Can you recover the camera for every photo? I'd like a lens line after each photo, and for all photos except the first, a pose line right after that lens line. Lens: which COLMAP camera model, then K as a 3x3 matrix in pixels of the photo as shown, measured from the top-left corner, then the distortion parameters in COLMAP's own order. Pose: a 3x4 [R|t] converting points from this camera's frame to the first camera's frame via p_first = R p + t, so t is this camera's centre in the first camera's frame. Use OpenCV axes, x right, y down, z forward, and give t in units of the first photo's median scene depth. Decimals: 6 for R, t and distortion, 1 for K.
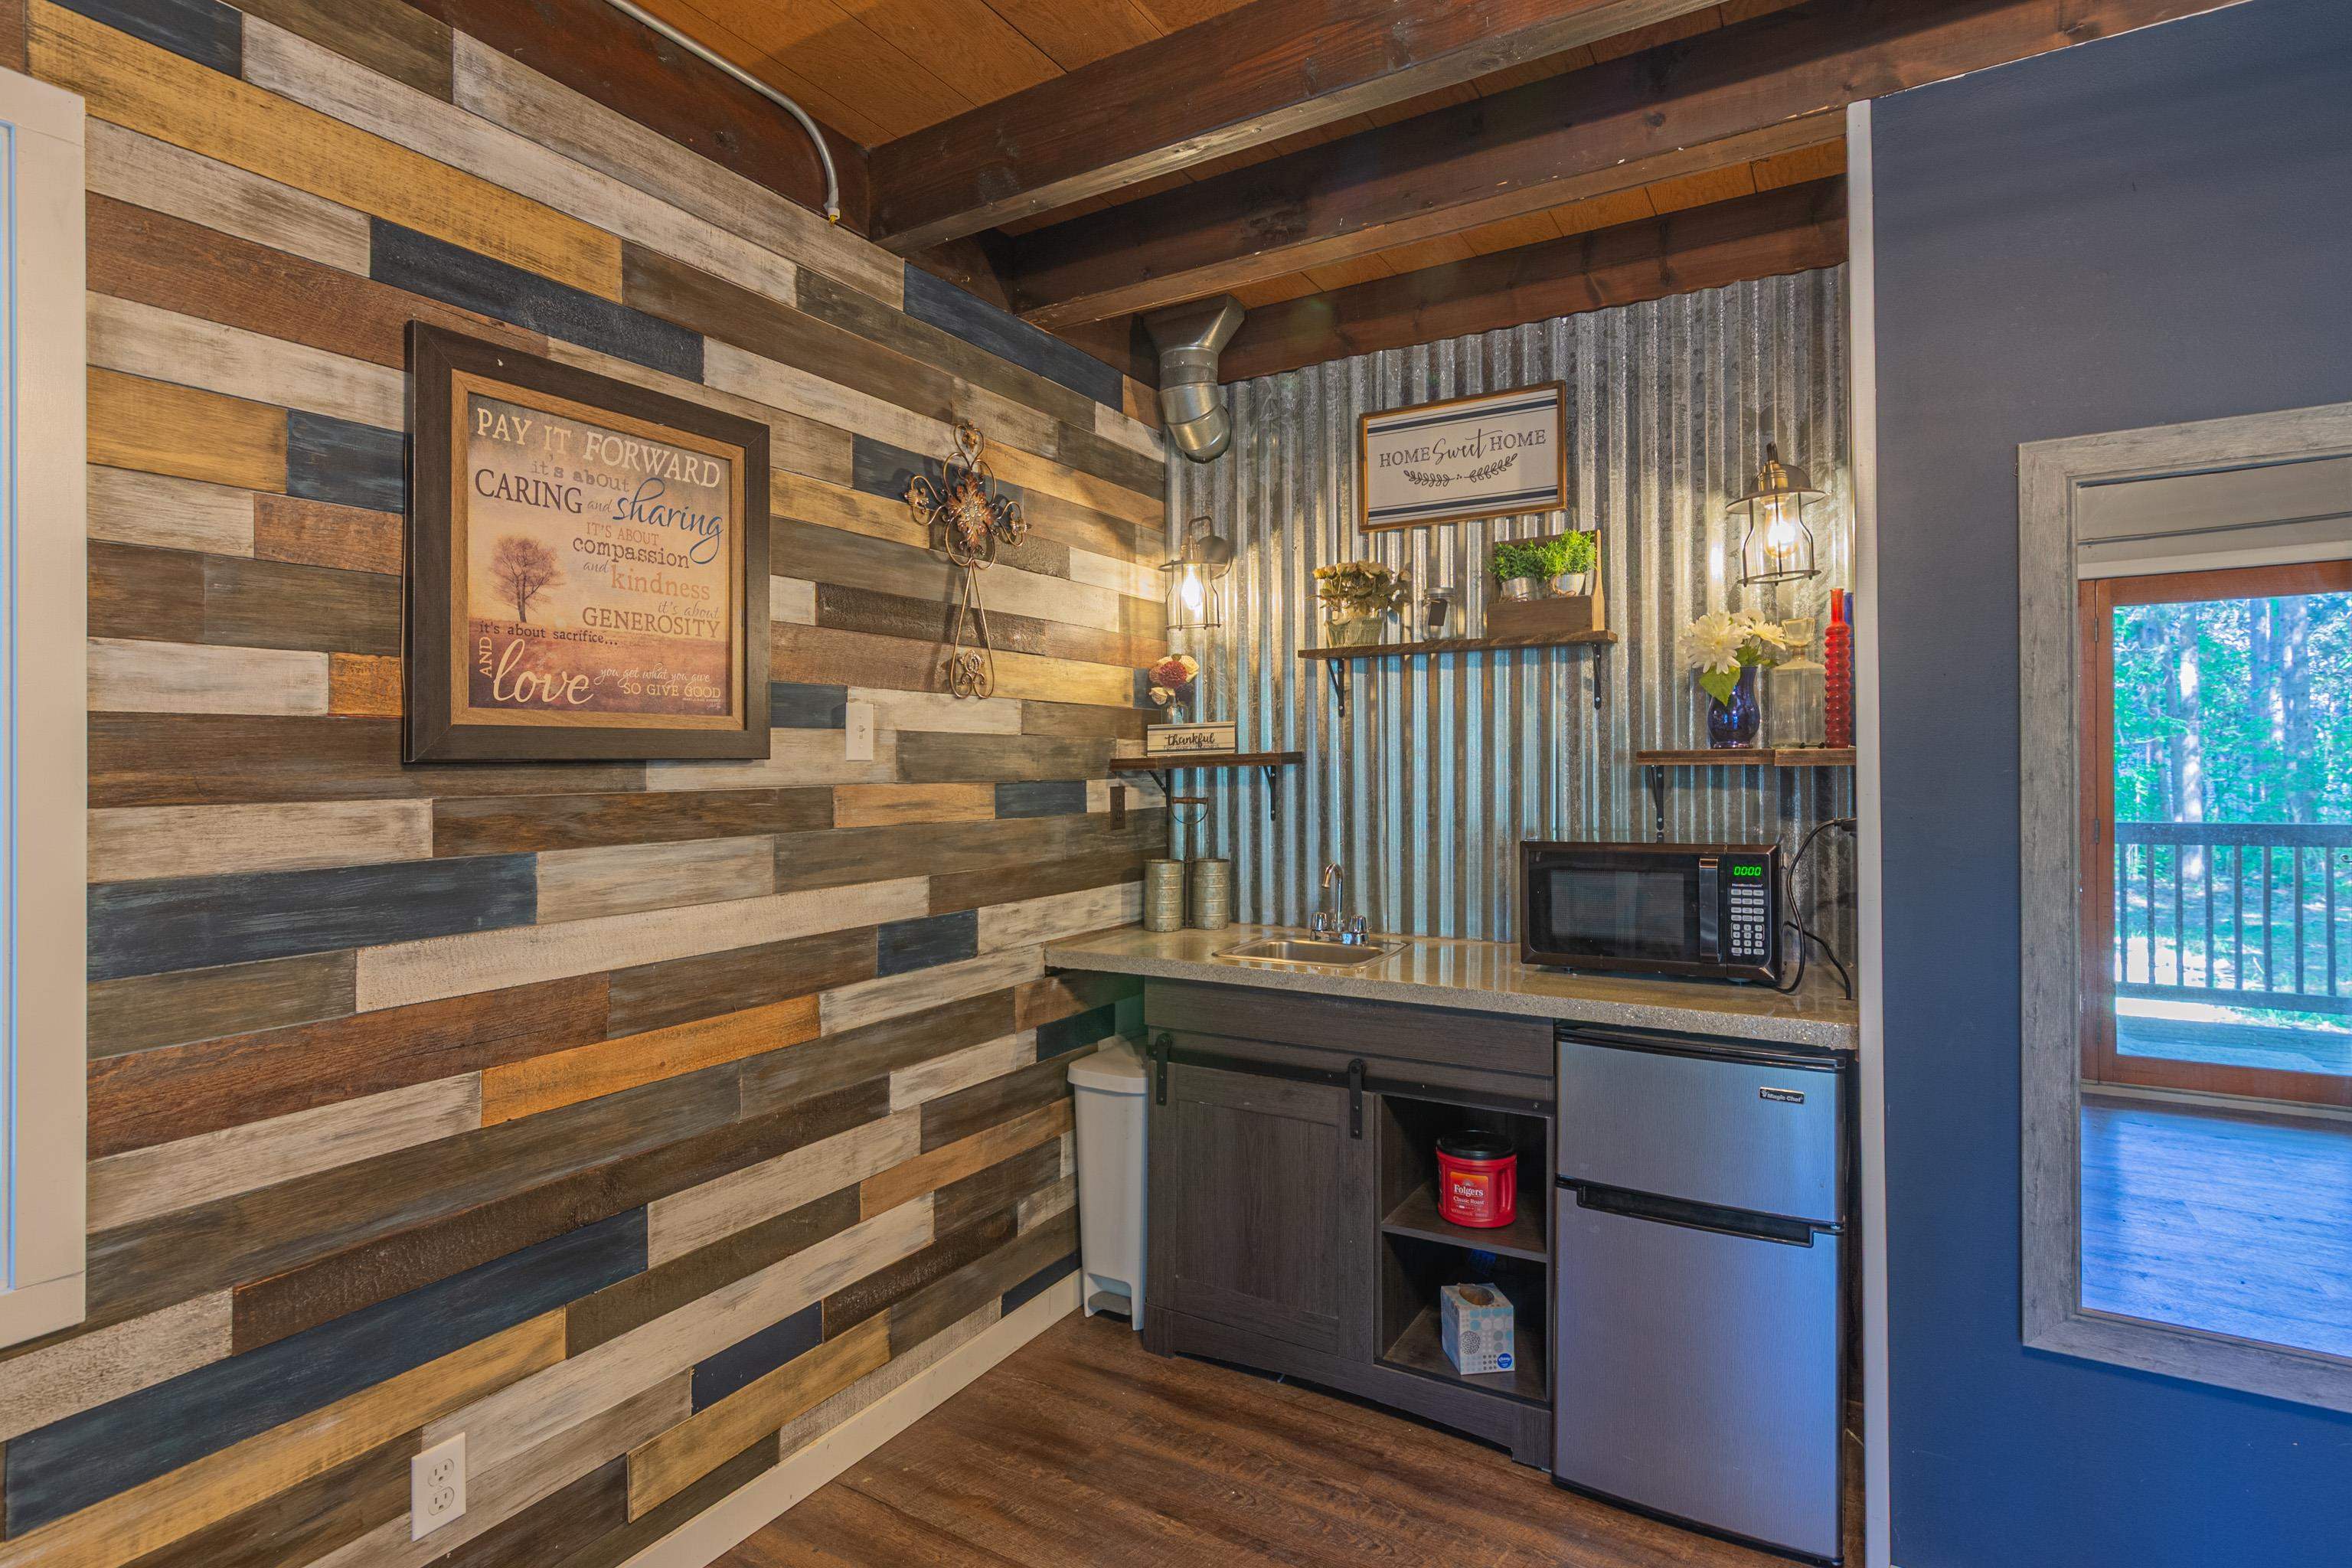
lens RADIAL K [[1173.7, 0, 1173.3], [0, 1173.7, 770.0], [0, 0, 1]] dist [0.002498, 0.001133]
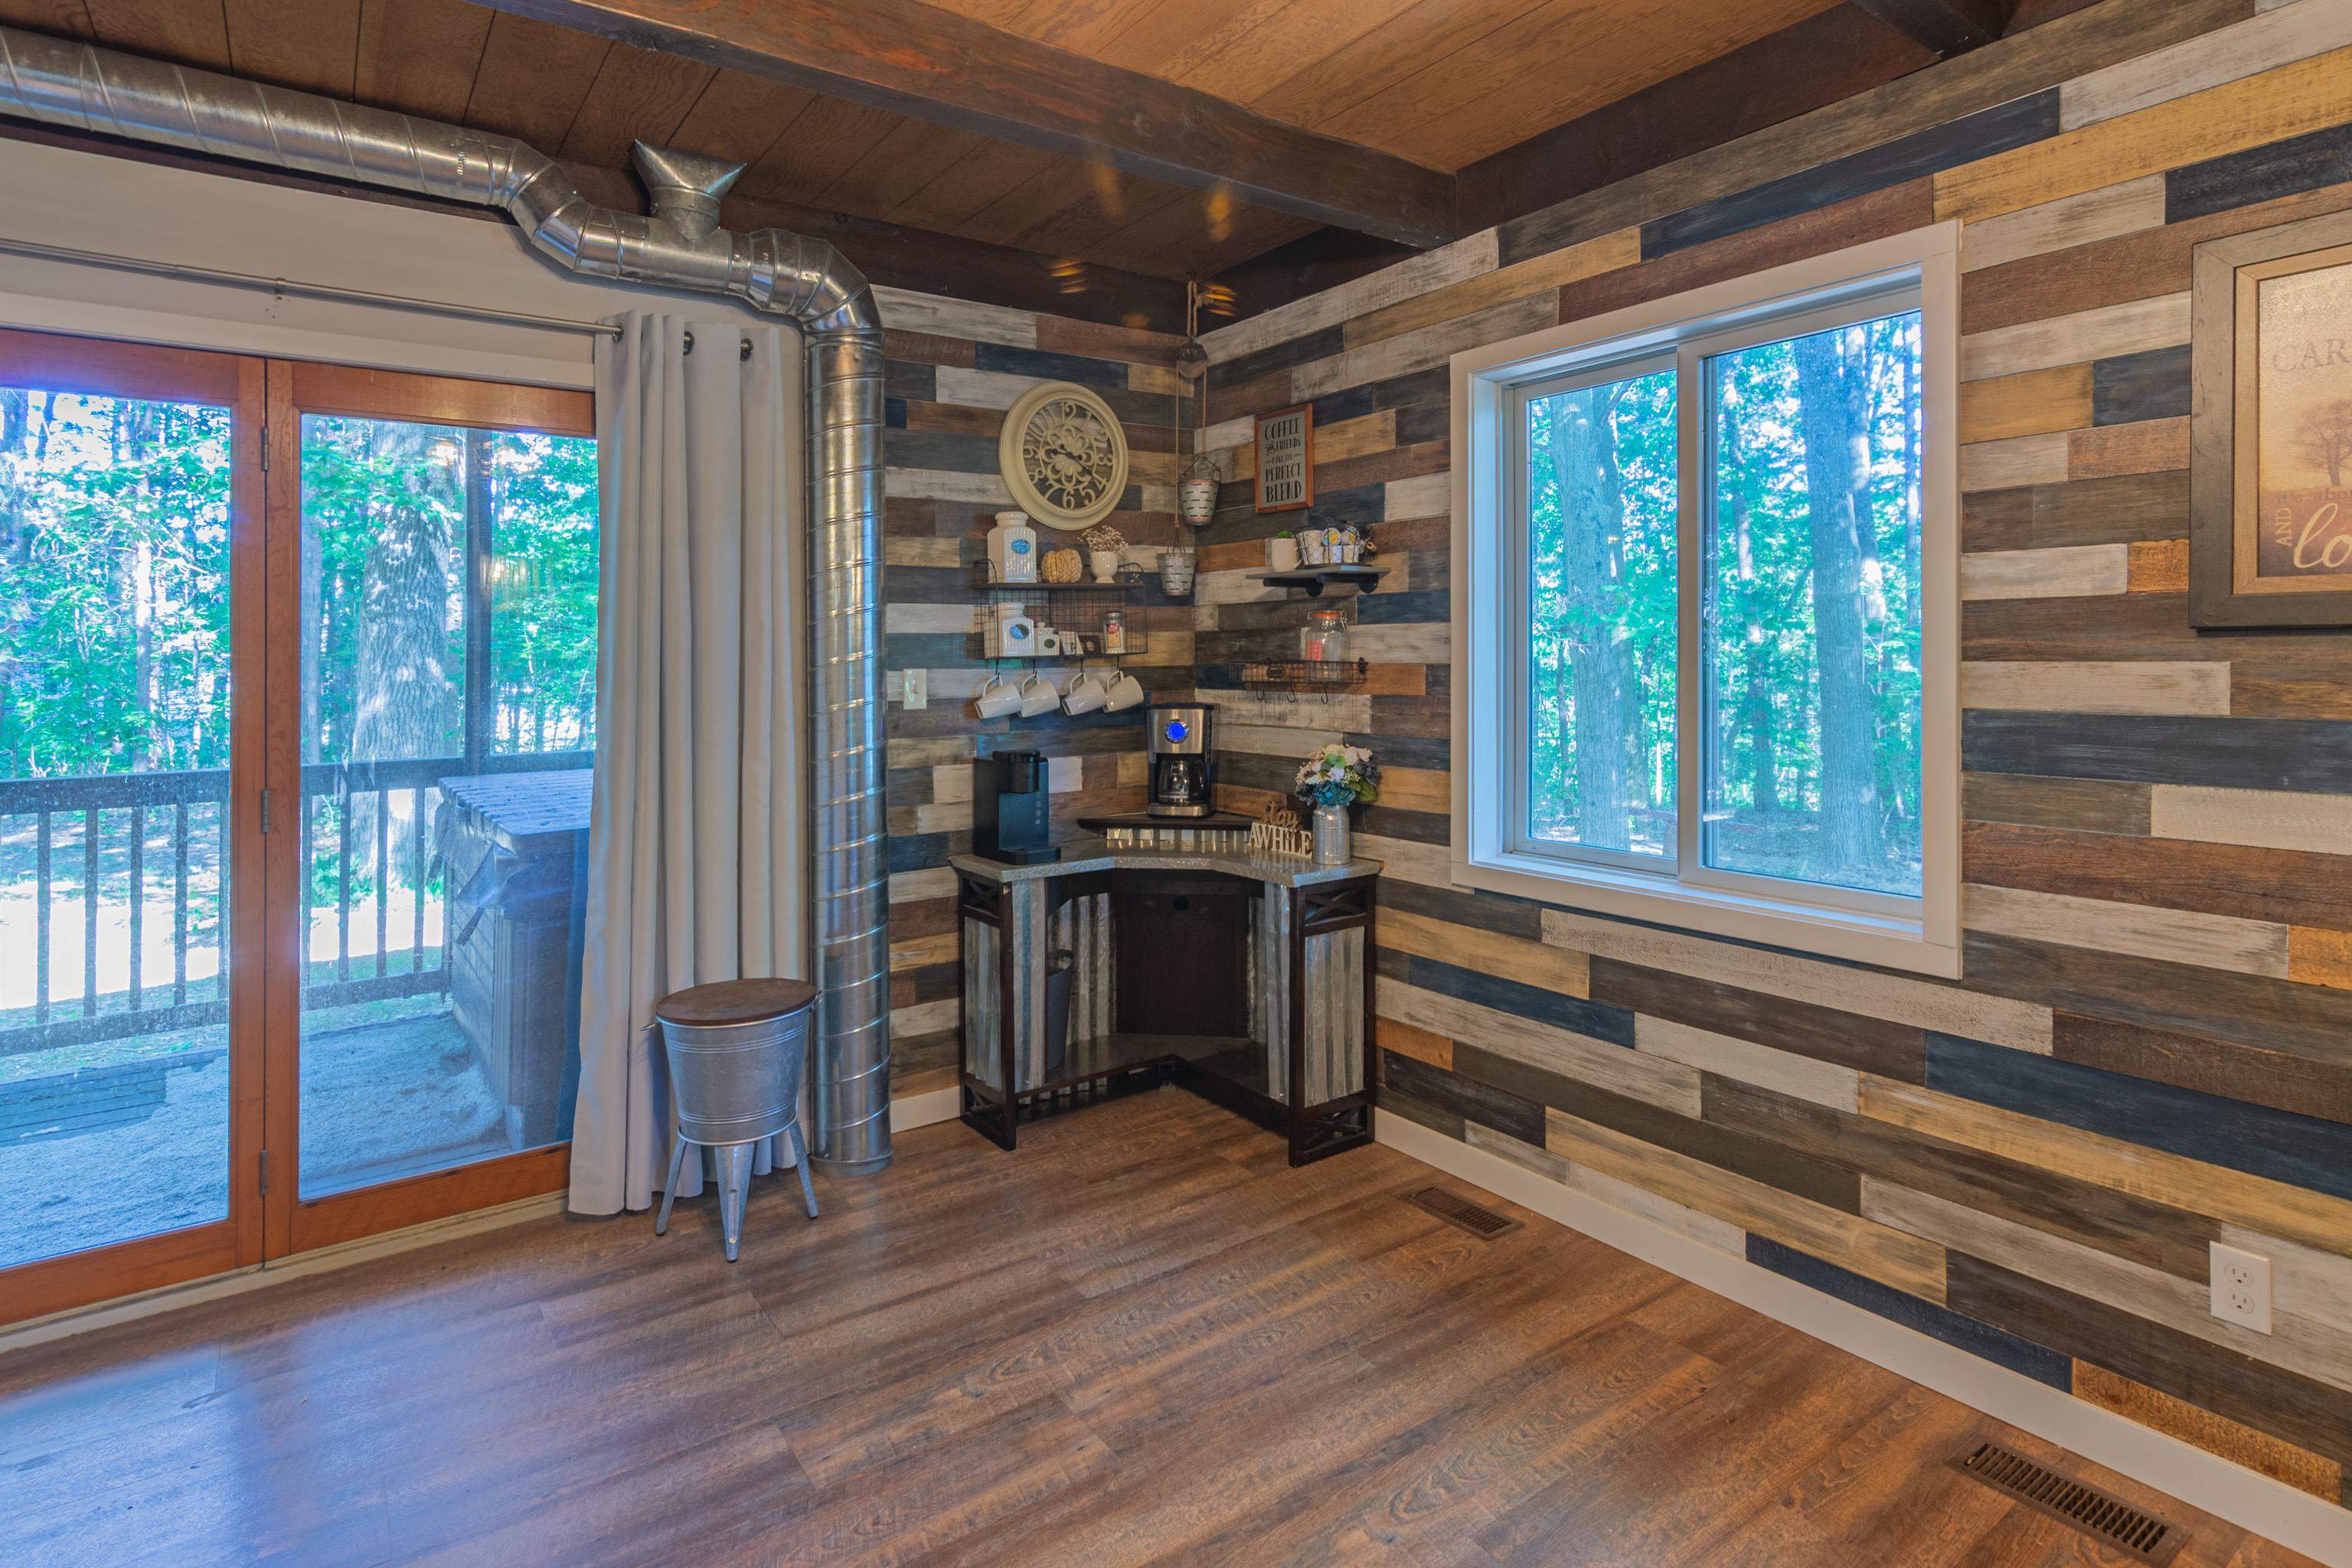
lens RADIAL K [[1200.5, 0, 1175.2], [0, 1200.5, 635.9], [0, 0, 1]] dist [0.001458, 0.000229]
pose [[-0.398046, 0.000217, -0.917366, 0.576086], [0.005852, 0.999980, -0.002303, -0.002479], [0.917347, -0.006285, -0.398039, 0.386541]]
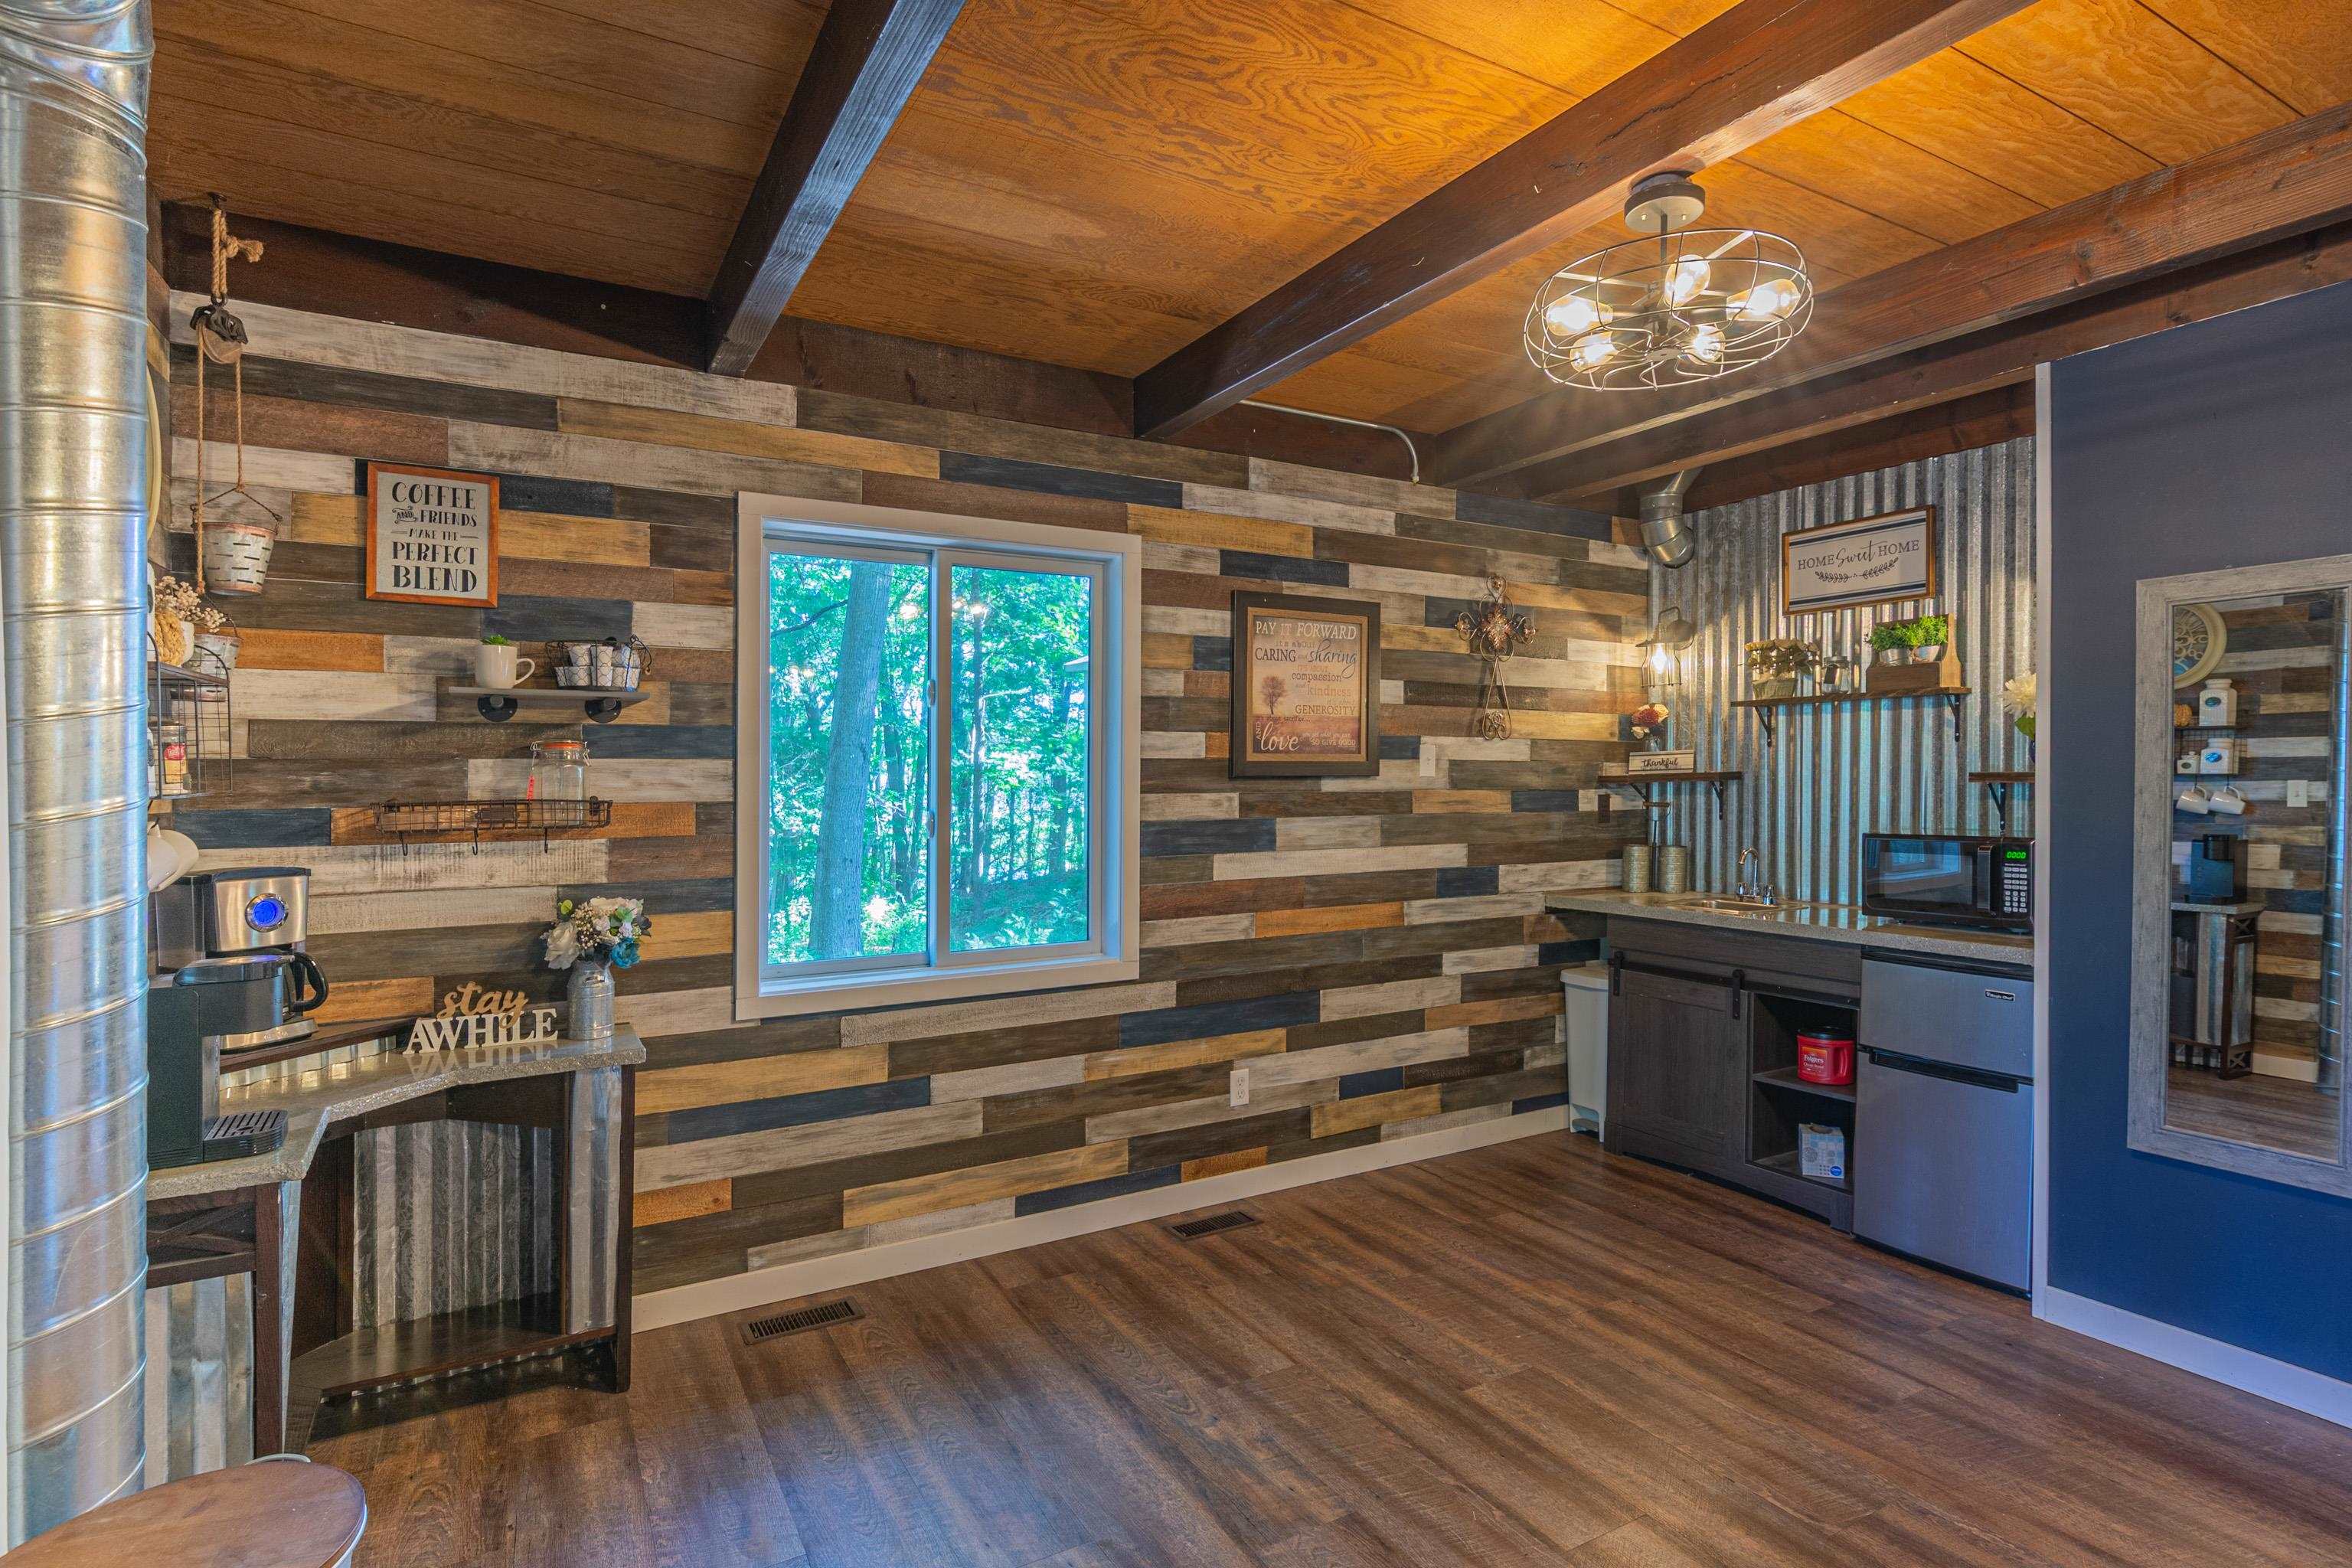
lens RADIAL K [[1176.7, 0, 1172.7], [0, 1176.7, 793.5], [0, 0, 1]] dist [0.001688, 0.000320]
pose [[0.871201, 0.011979, -0.490780, 0.285725], [-0.007406, 0.999909, 0.011258, 0.000245], [0.490871, -0.006173, 0.871211, -0.784009]]
